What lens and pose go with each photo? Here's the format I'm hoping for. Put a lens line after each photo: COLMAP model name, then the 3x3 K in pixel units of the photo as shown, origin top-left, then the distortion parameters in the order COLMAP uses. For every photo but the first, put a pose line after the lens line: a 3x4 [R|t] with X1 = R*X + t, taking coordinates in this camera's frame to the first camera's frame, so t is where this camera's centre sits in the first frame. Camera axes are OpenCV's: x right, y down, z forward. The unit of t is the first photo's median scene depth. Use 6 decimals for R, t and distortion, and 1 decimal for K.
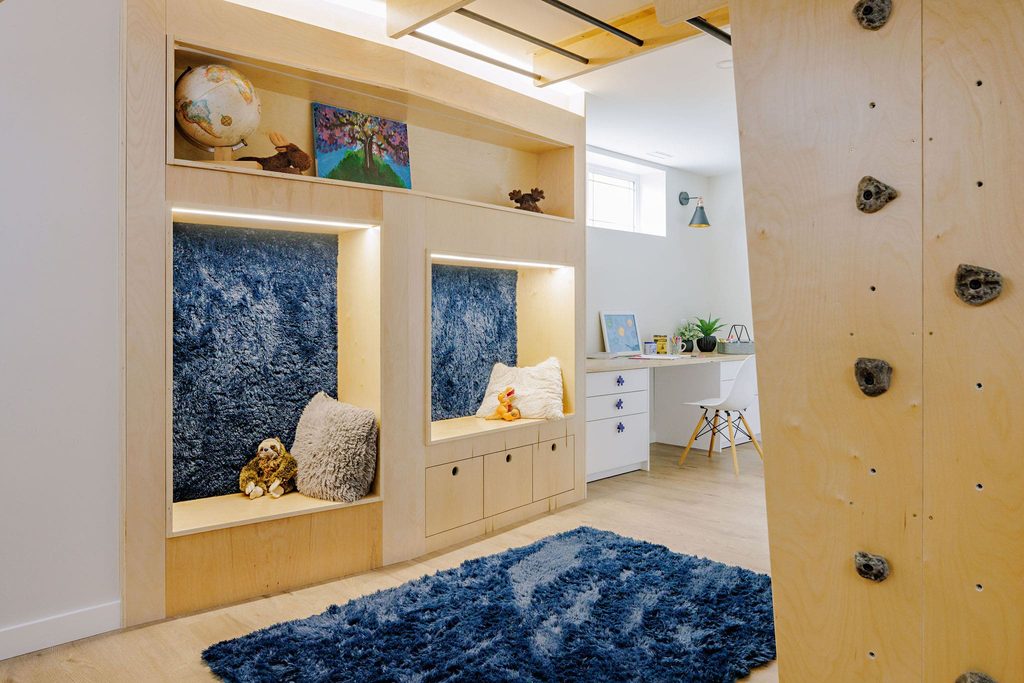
lens RADIAL K [[698.9, 0, 498.4], [0, 698.9, 319.0], [0, 0, 1]] dist [-0.007955, -0.000967]
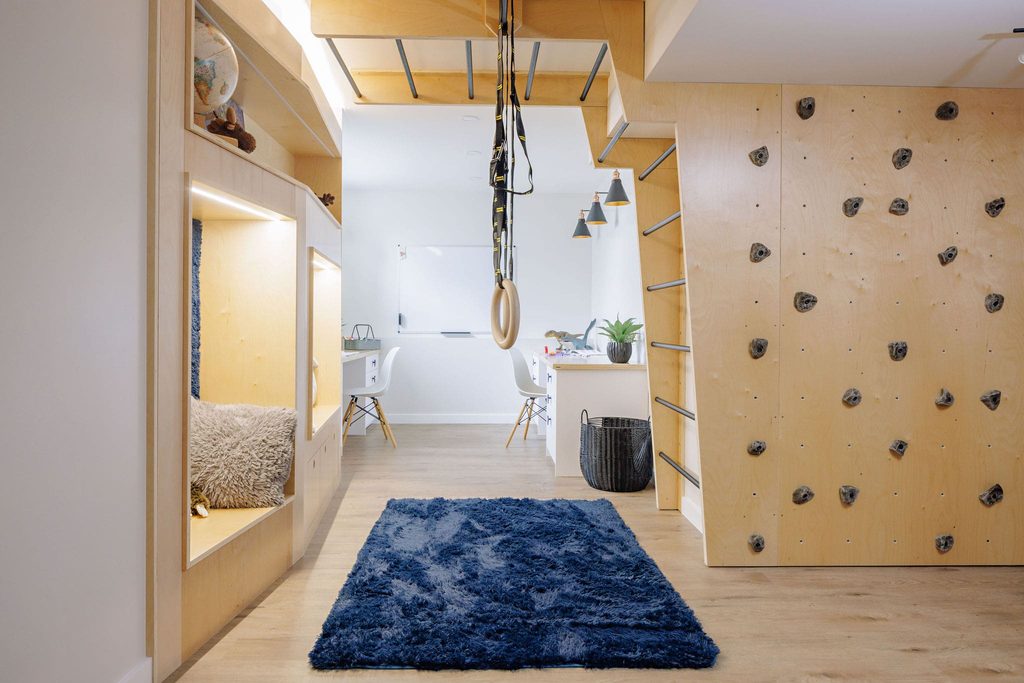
lens RADIAL K [[698.9, 0, 498.4], [0, 698.9, 319.0], [0, 0, 1]] dist [-0.007955, -0.000967]
pose [[0.675288, 0.010660, 0.737477, -0.381501], [-0.007049, 0.999943, -0.008000, 0.006521], [-0.737520, 0.000204, 0.675325, 0.066326]]
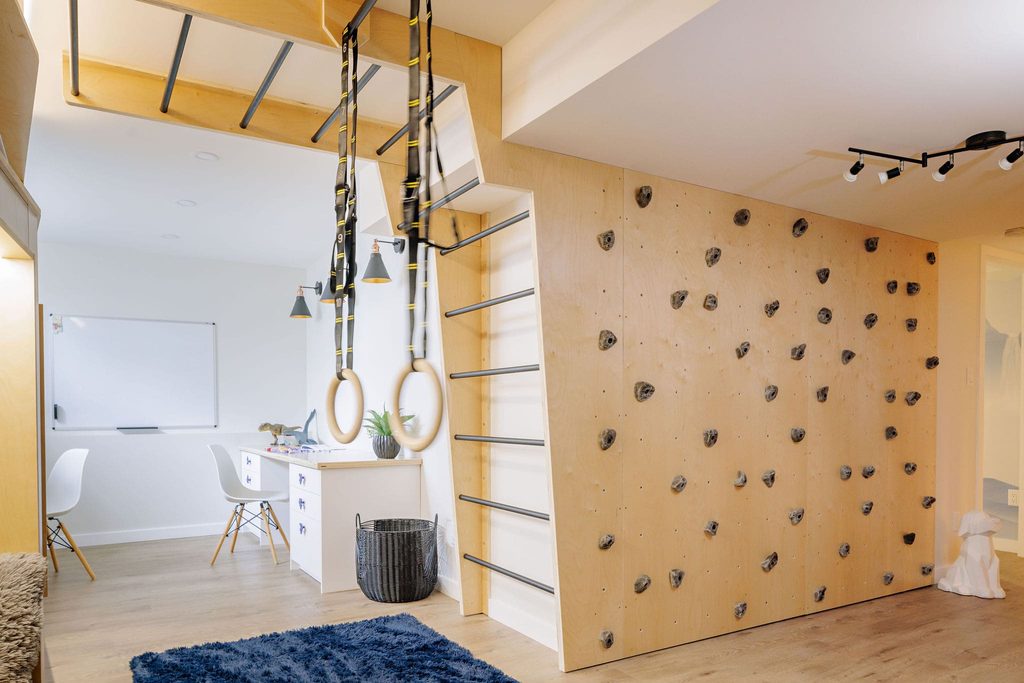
lens RADIAL K [[704.5, 0, 509.7], [0, 704.5, 426.2], [0, 0, 1]] dist [-0.006825, -0.002550]
pose [[0.215930, -0.017004, 0.976261, -0.377995], [0.004741, 0.999855, 0.016366, 0.004658], [-0.976397, 0.001094, 0.215979, 0.239173]]
